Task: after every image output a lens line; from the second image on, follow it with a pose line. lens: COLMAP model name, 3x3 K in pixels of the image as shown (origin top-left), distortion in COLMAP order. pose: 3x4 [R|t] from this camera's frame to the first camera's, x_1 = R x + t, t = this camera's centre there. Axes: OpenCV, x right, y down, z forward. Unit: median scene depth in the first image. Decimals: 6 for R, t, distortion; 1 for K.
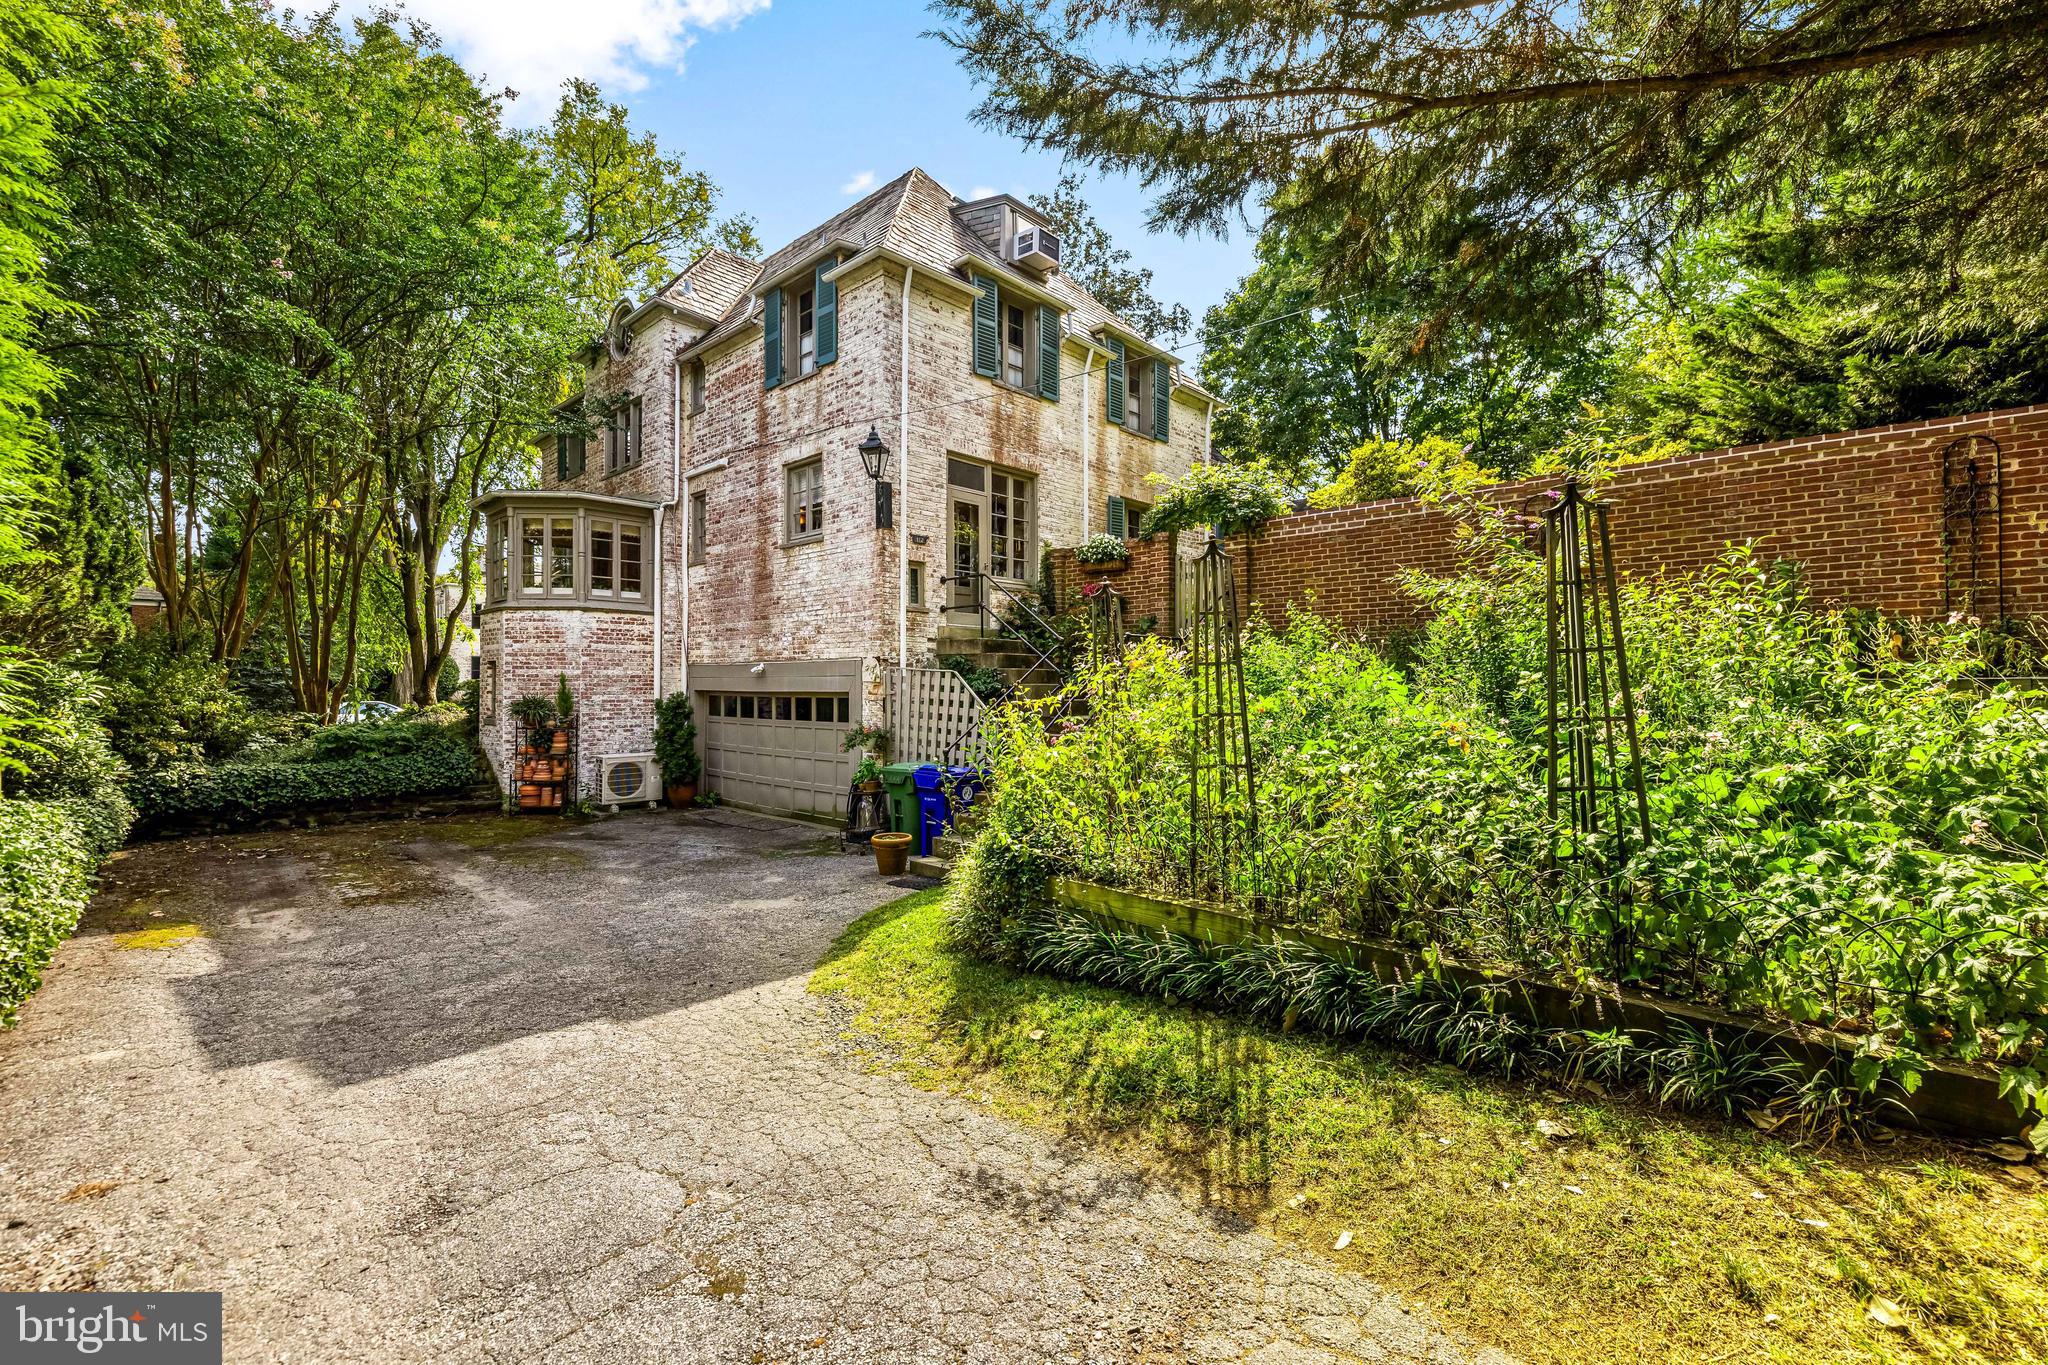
lens RADIAL K [[859.0, 0, 1025.2], [0, 859.0, 678.8], [0, 0, 1]] dist [0.002353, 0.000490]
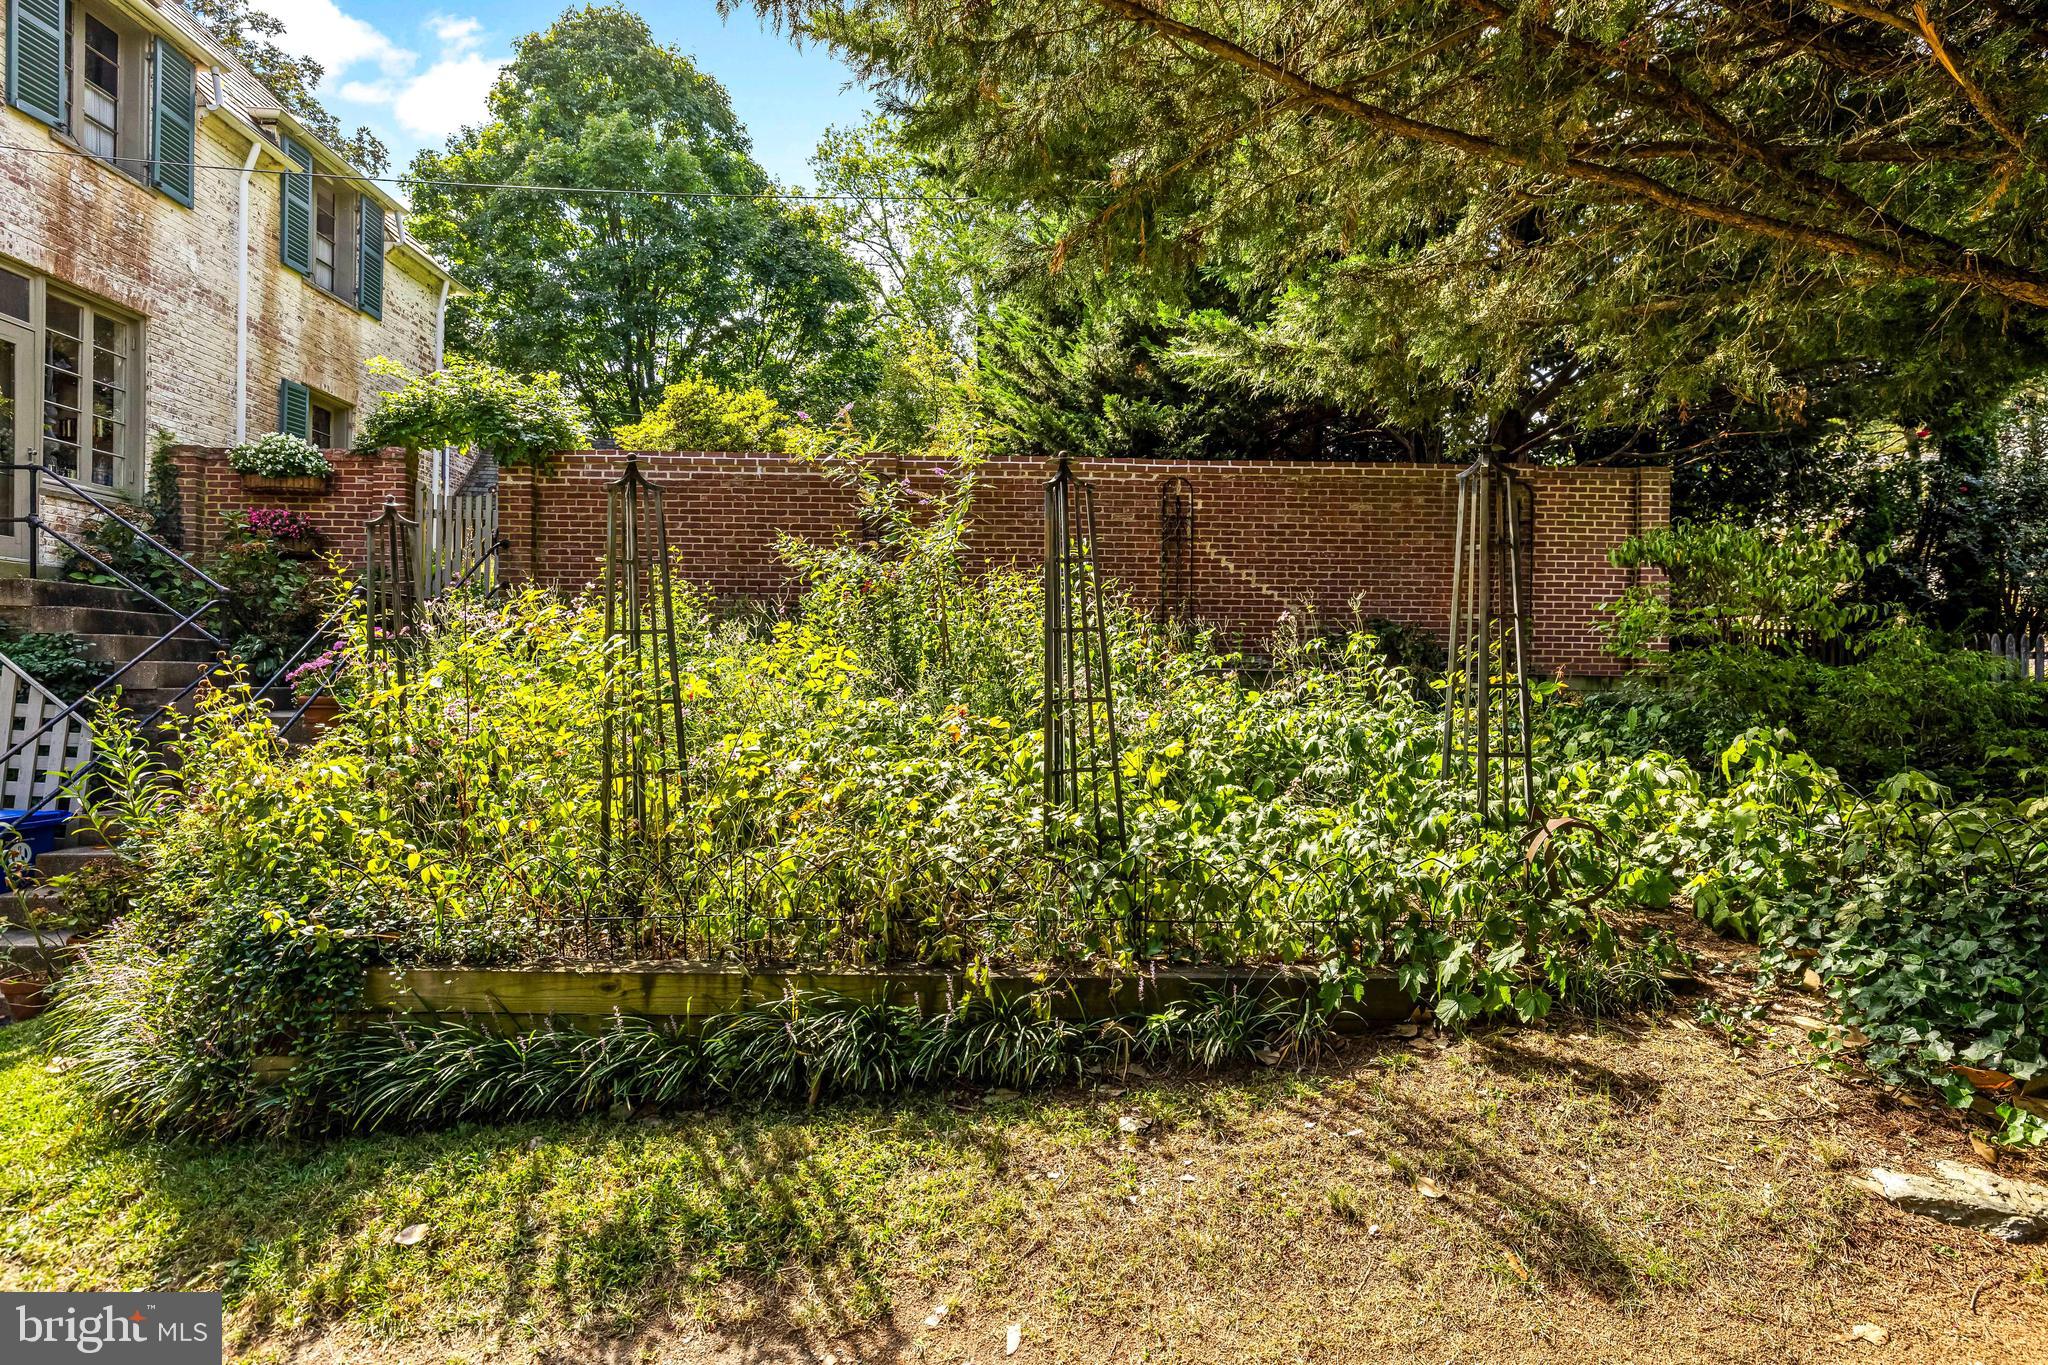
lens RADIAL K [[1009.2, 0, 1028.3], [0, 1009.2, 677.4], [0, 0, 1]] dist [-0.006863, 0.003689]
pose [[0.702767, 0.007474, 0.711381, -0.173179], [-0.015019, 0.999878, 0.004332, 0.013619], [-0.711262, -0.013729, 0.702793, 0.189860]]
